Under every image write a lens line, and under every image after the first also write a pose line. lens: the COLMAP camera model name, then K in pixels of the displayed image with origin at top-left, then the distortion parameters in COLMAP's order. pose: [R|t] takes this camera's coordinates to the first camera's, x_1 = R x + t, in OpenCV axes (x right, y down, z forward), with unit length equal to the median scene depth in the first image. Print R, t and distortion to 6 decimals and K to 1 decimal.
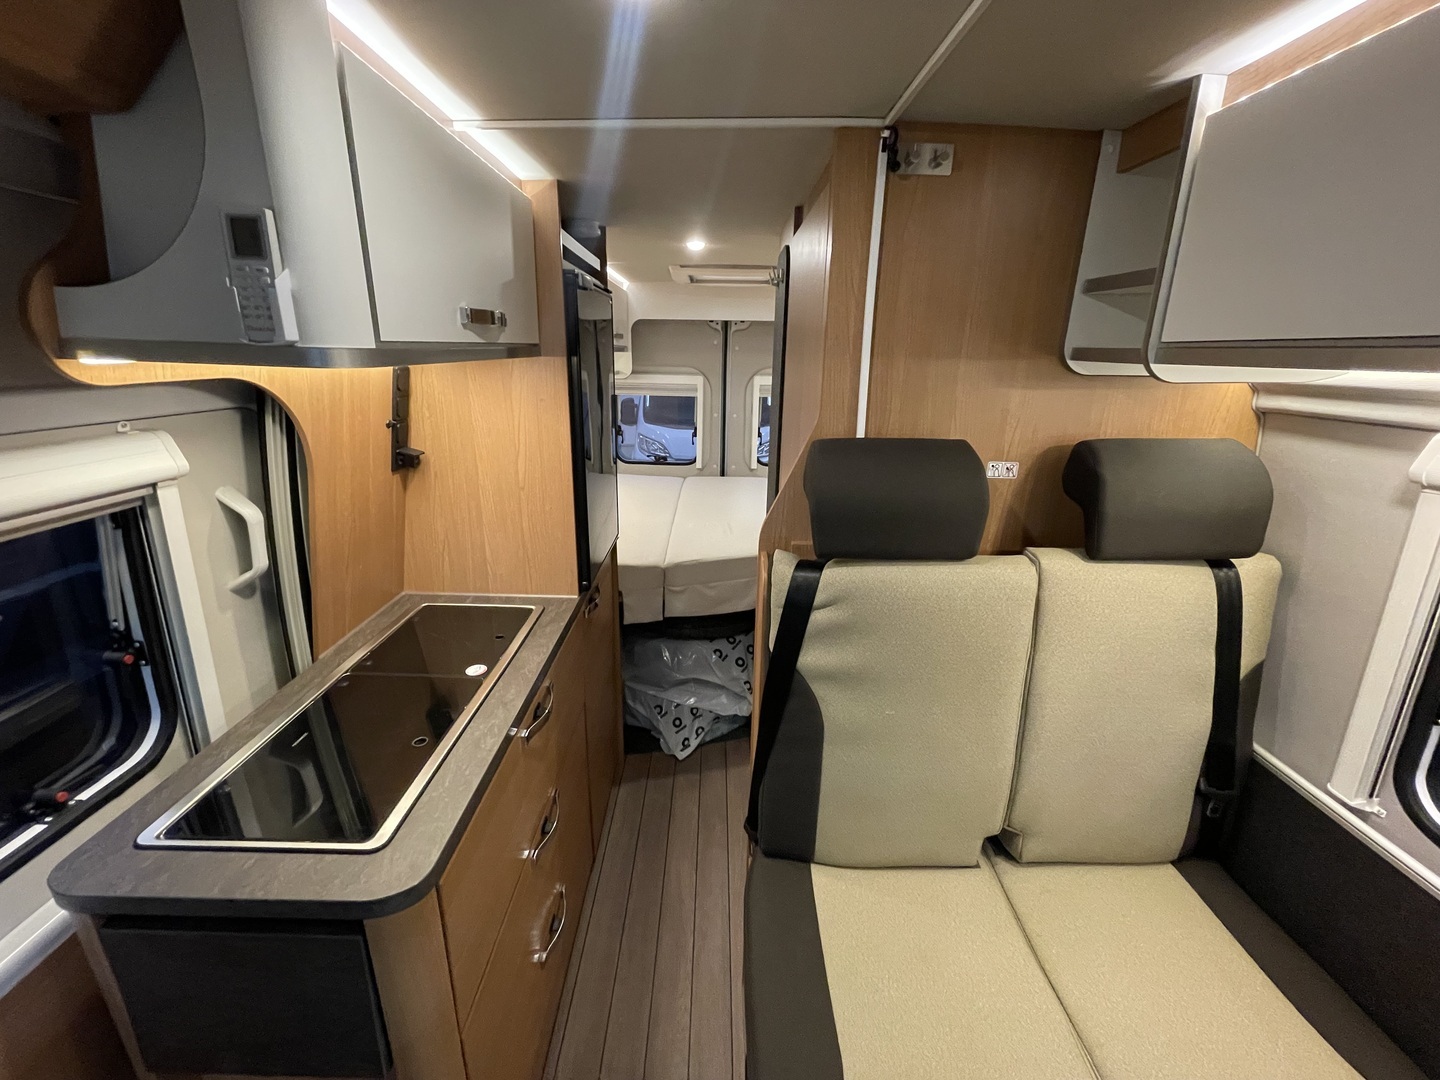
lens RADIAL K [[575.5, 0, 714.4], [0, 575.5, 537.3], [0, 0, 1]] dist [0.001109, 0.000172]
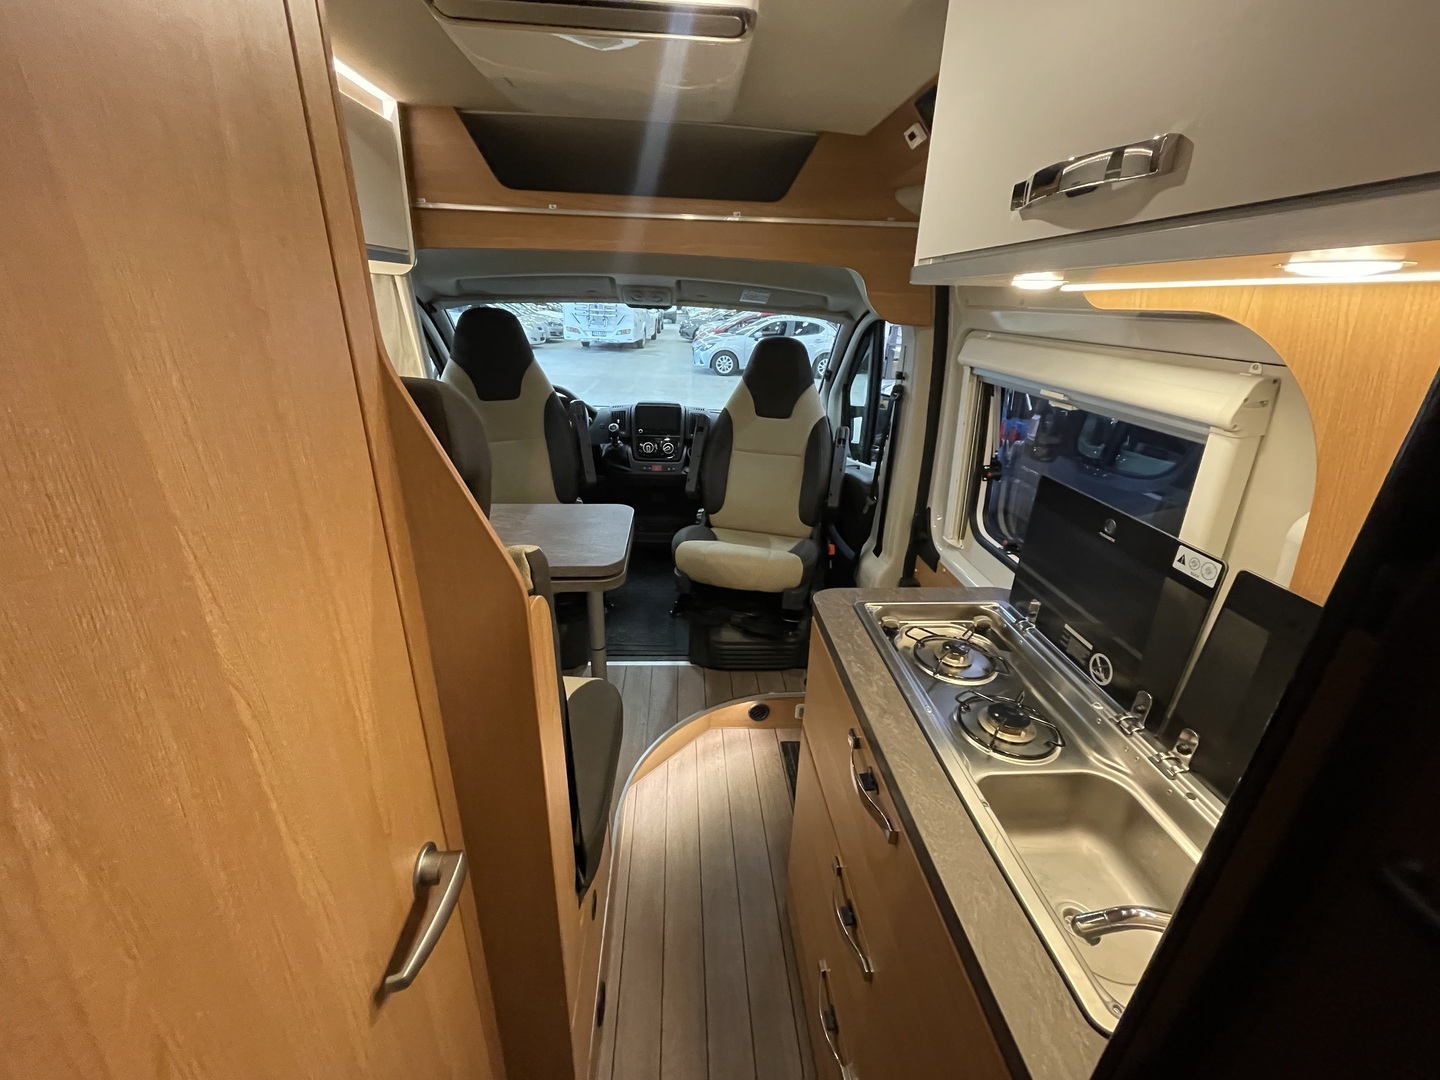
lens RADIAL K [[579.9, 0, 720.0], [0, 579.9, 540.0], [0, 0, 1]] dist [-0.001730, -0.001008]
pose [[-0.996483, -0.026903, -0.079358, -0.026177], [-0.071956, 0.760041, 0.645880, -0.194363], [0.042939, 0.649318, -0.759304, 0.686210]]
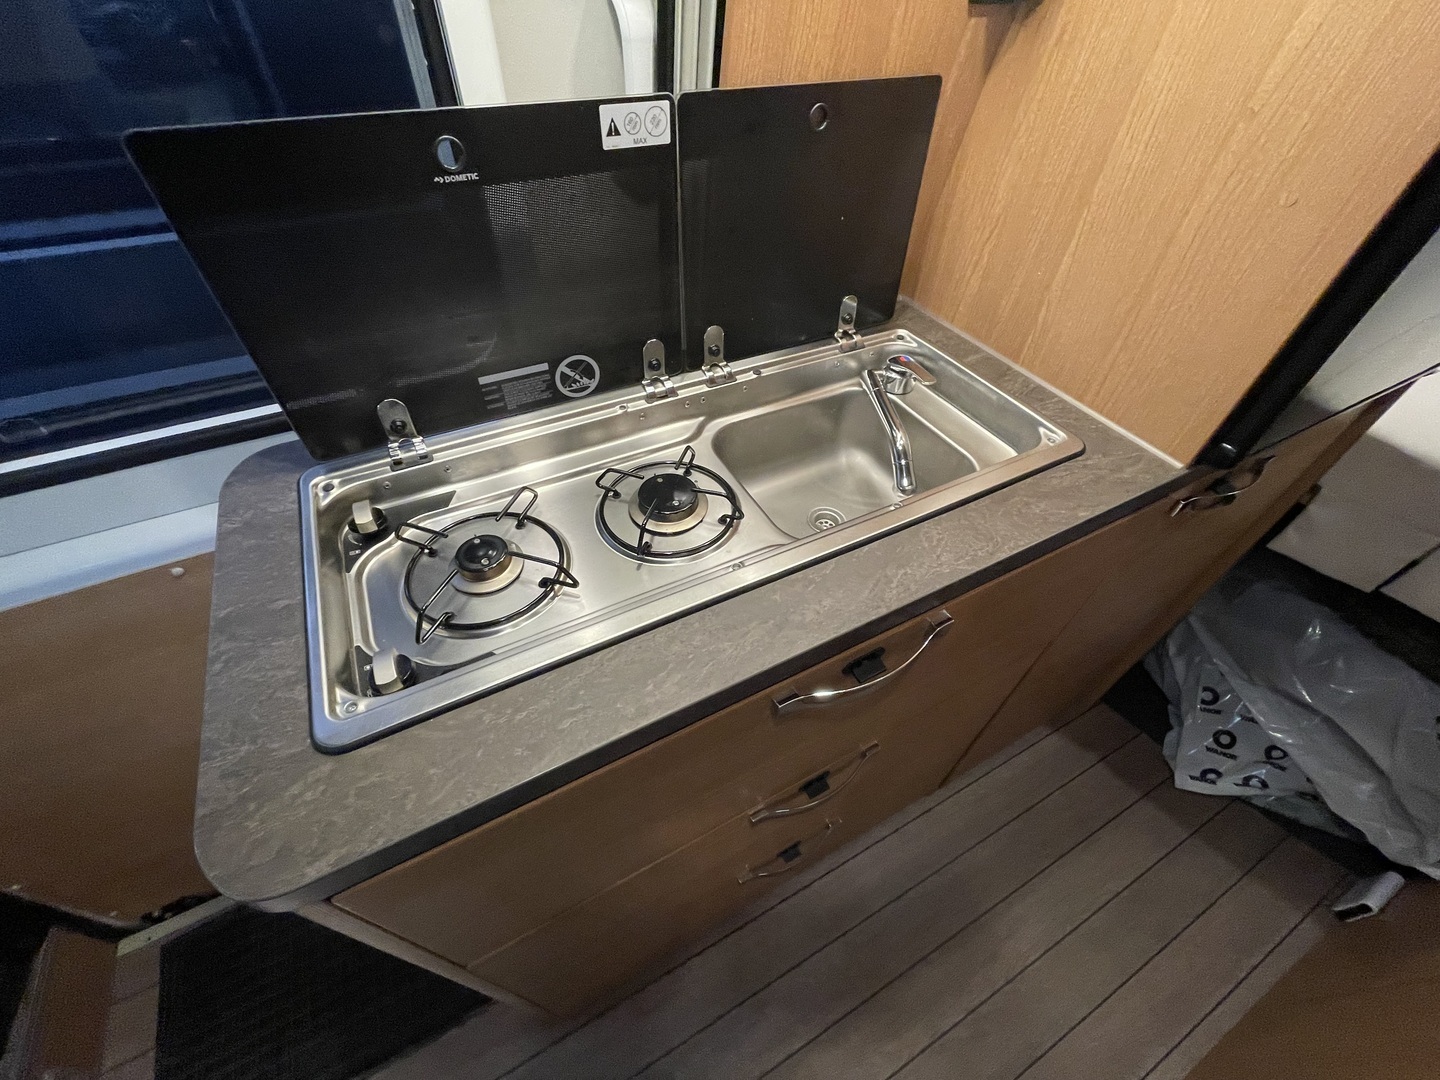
lens RADIAL K [[579.9, 0, 720.0], [0, 579.9, 540.0], [0, 0, 1]] dist [-0.001730, -0.001008]
pose [[0.465752, 0.633337, -0.618029, -0.071158], [-0.285014, 0.768551, 0.572798, 0.001149], [0.837760, -0.090635, 0.538464, 0.341094]]
